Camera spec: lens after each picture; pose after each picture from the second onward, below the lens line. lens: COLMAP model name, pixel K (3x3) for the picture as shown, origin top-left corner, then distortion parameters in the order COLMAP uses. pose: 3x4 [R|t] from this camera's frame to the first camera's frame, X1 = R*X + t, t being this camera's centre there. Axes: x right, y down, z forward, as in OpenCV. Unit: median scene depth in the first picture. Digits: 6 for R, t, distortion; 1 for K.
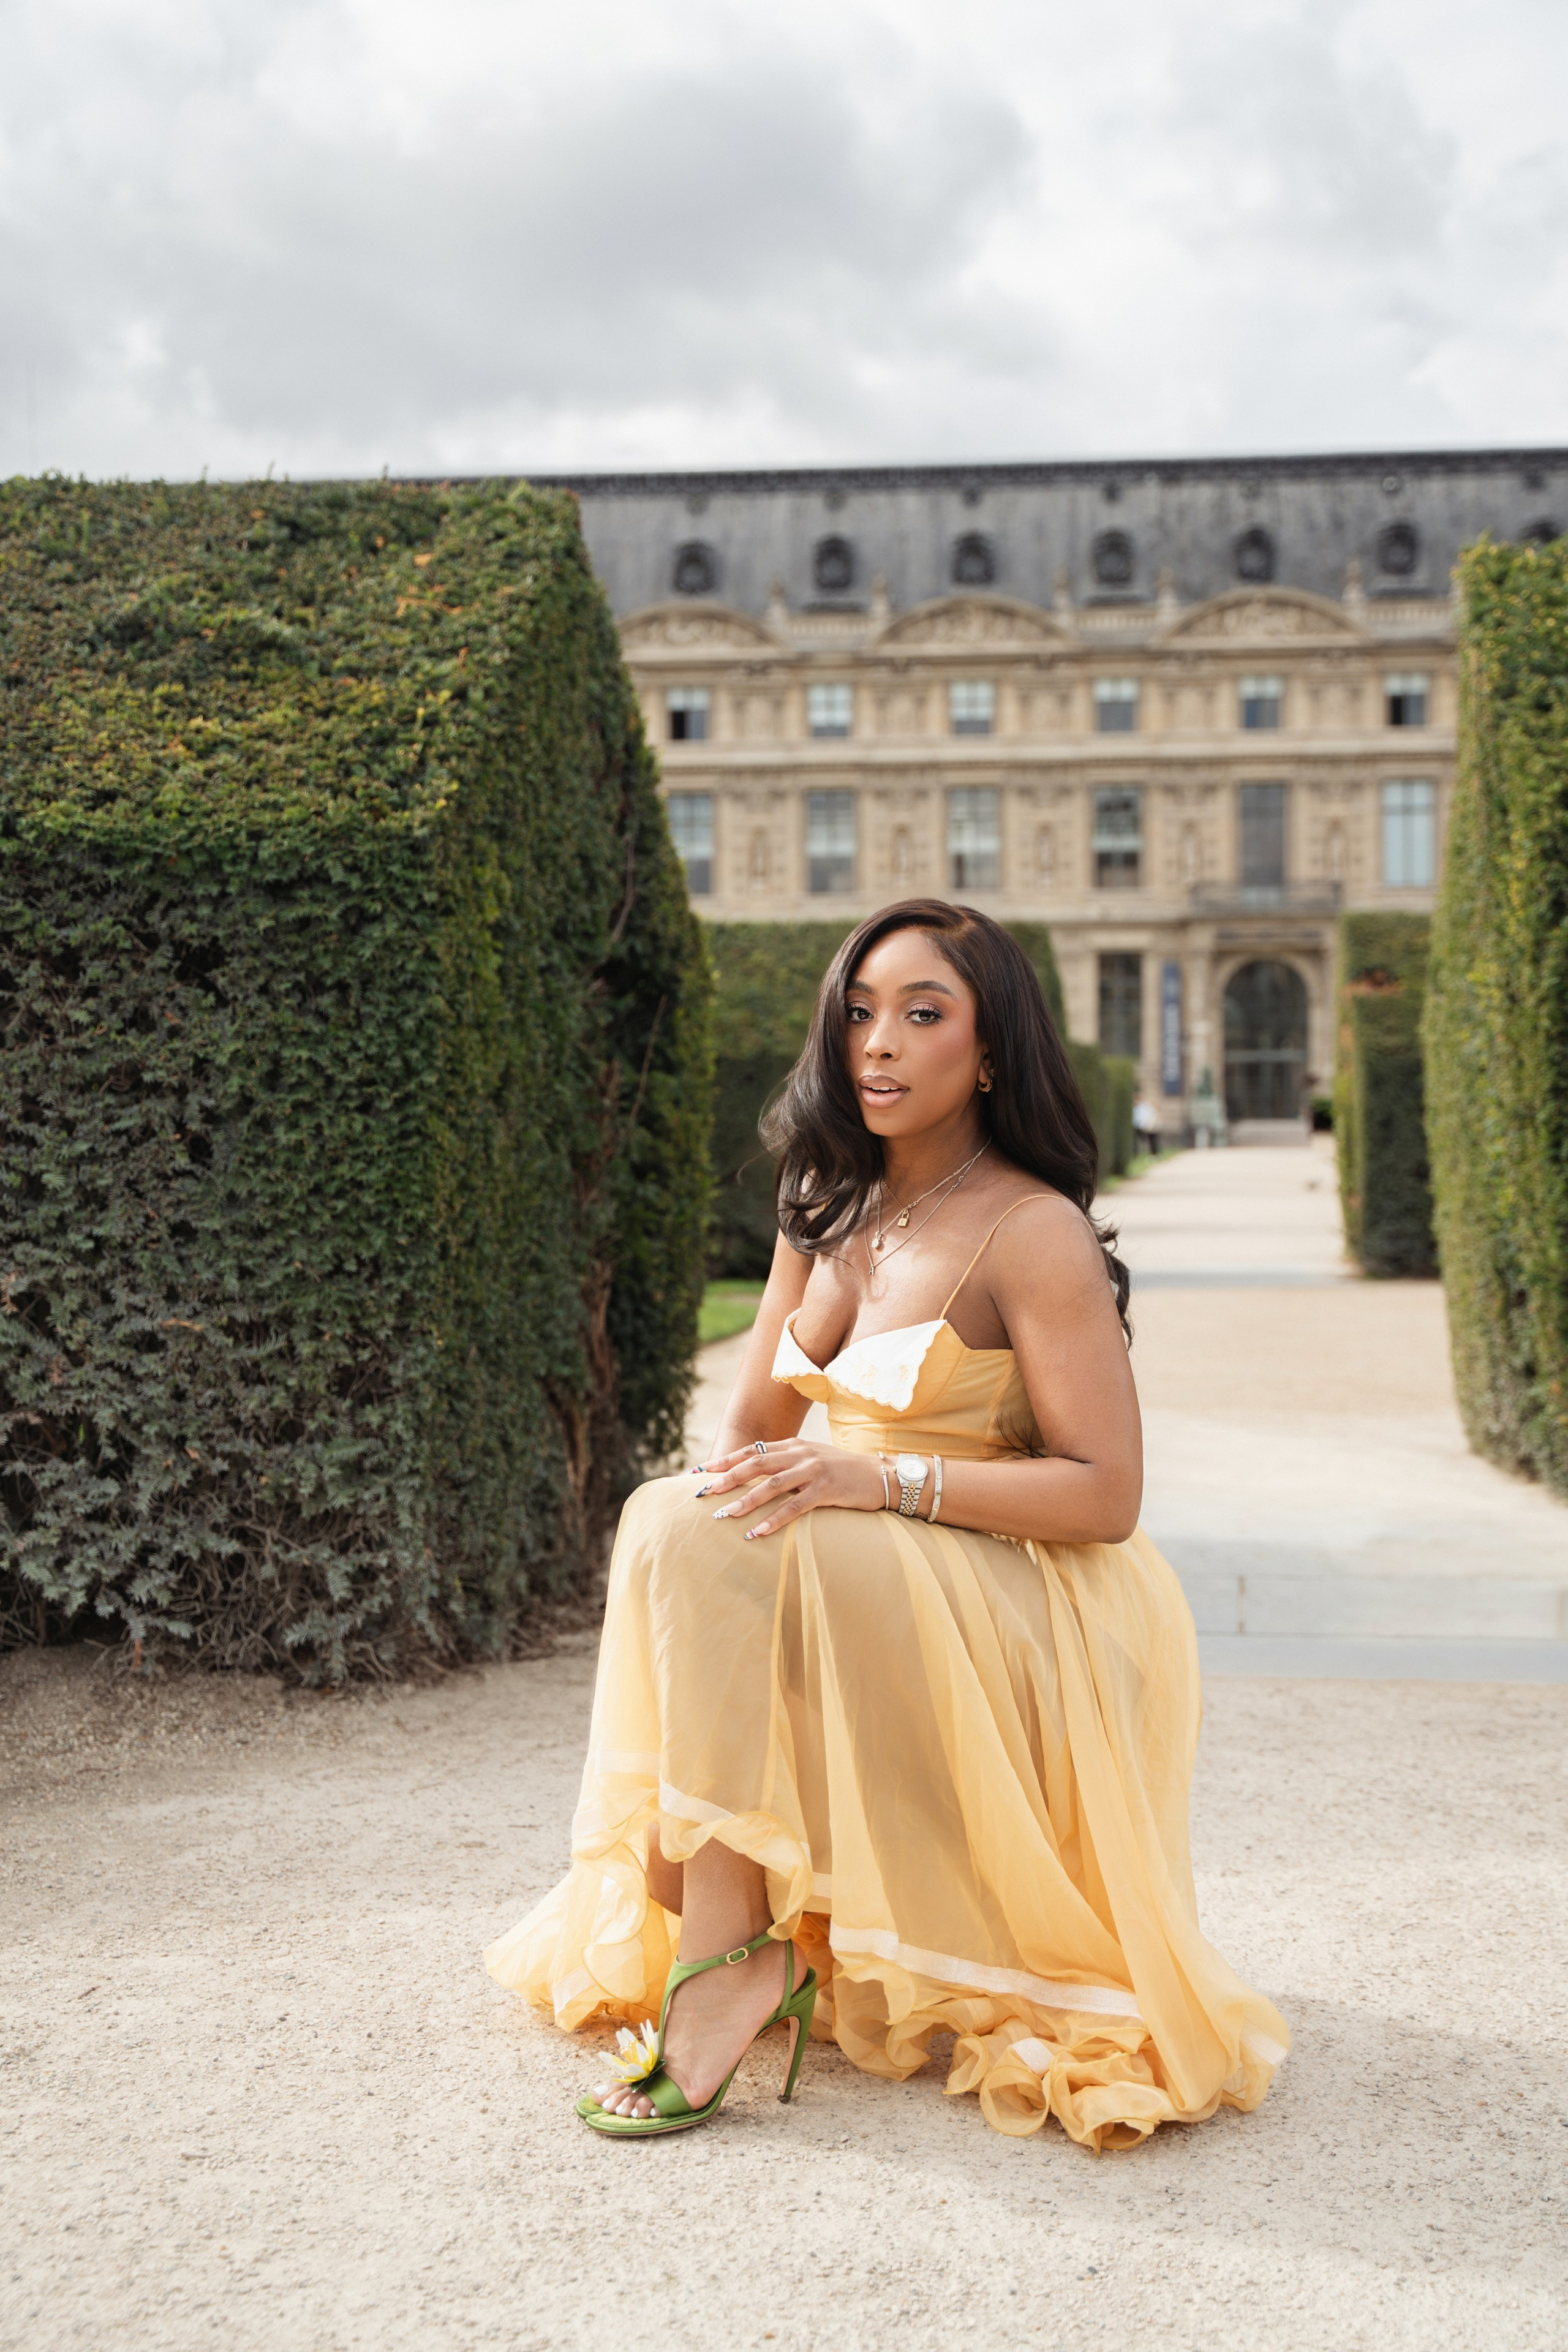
lens RADIAL K [[2719.9, 0, 773.4], [0, 2719.9, 1183.3], [0, 0, 1]] dist [0.002869, 0.012452]
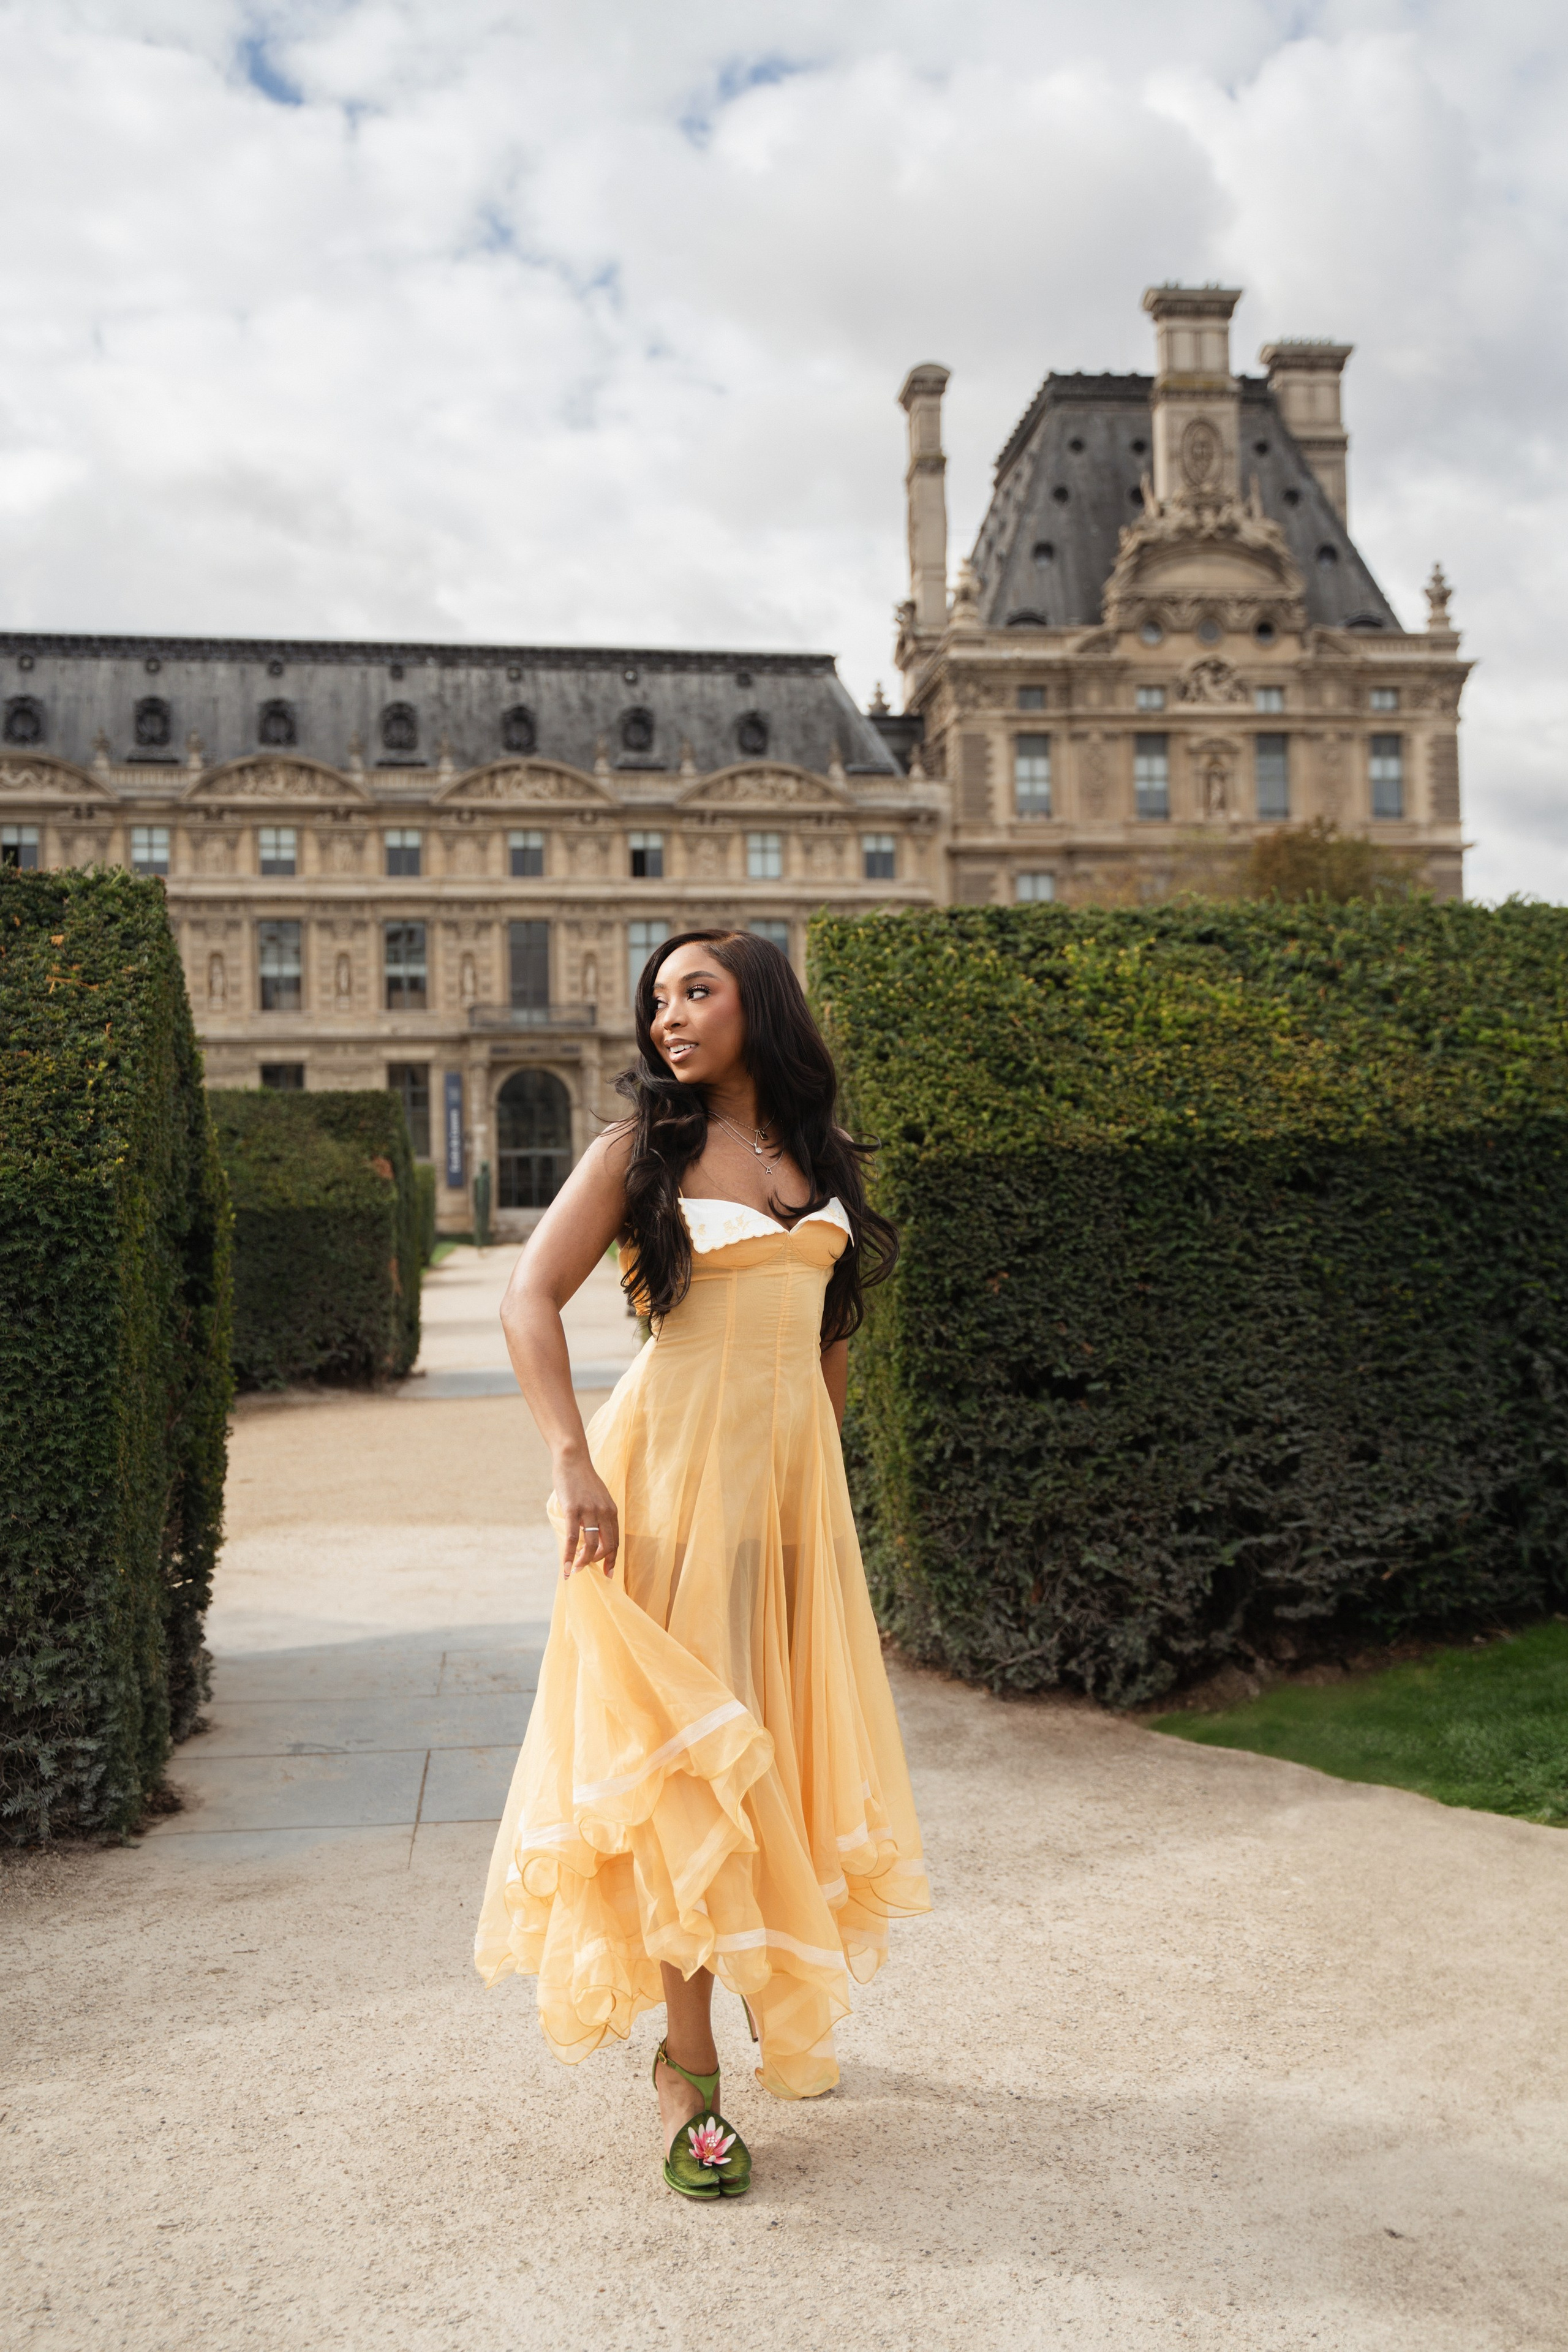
lens RADIAL K [[2364.3, 0, 780.2], [0, 2364.3, 1166.1], [0, 0, 1]] dist [-0.067596, 0.187174]
pose [[0.958993, -0.008766, 0.283294, -0.129450], [0.019015, 0.999260, -0.033449, -0.086311], [-0.282791, 0.037464, 0.958450, -0.178428]]
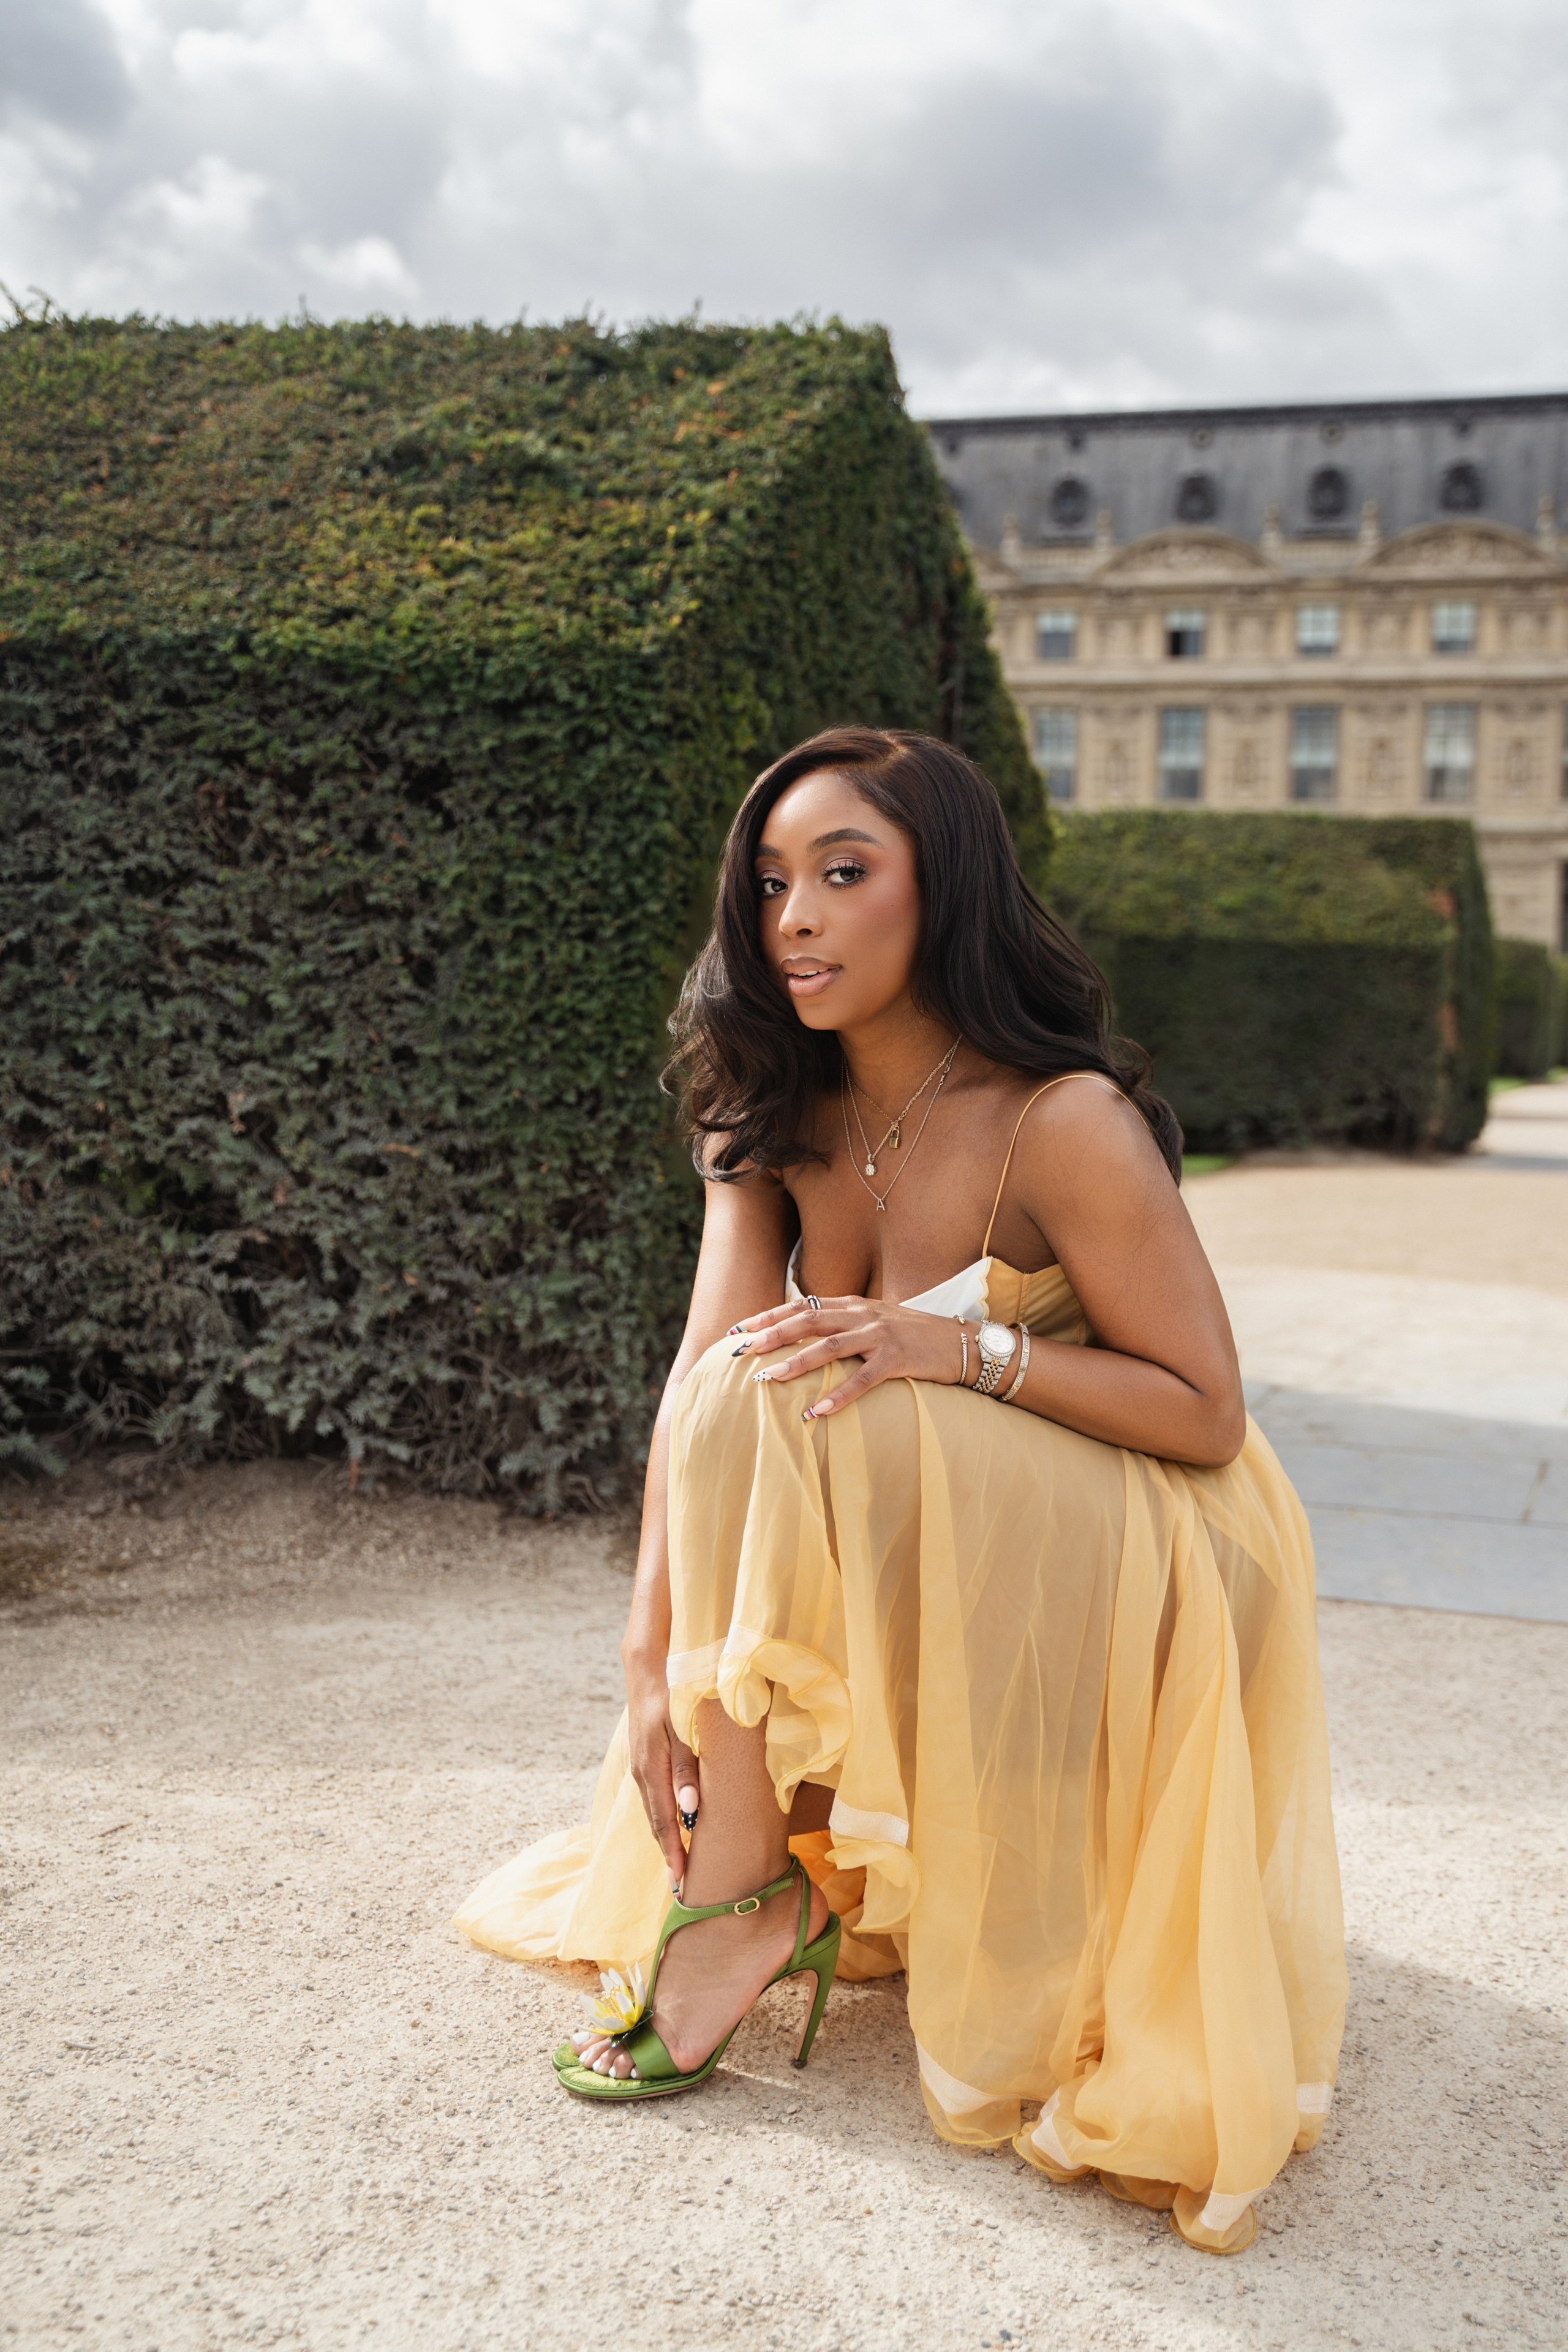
lens RADIAL K [[2437.0, 0, 789.5], [0, 2437.0, 1229.9], [0, 0, 1]] dist [-0.044971, 0.014326]
pose [[0.981622, 0.045062, -0.185439, 0.081483], [-0.032322, 0.996941, 0.071163, 0.012154], [0.188078, -0.063861, 0.980076, 0.139463]]
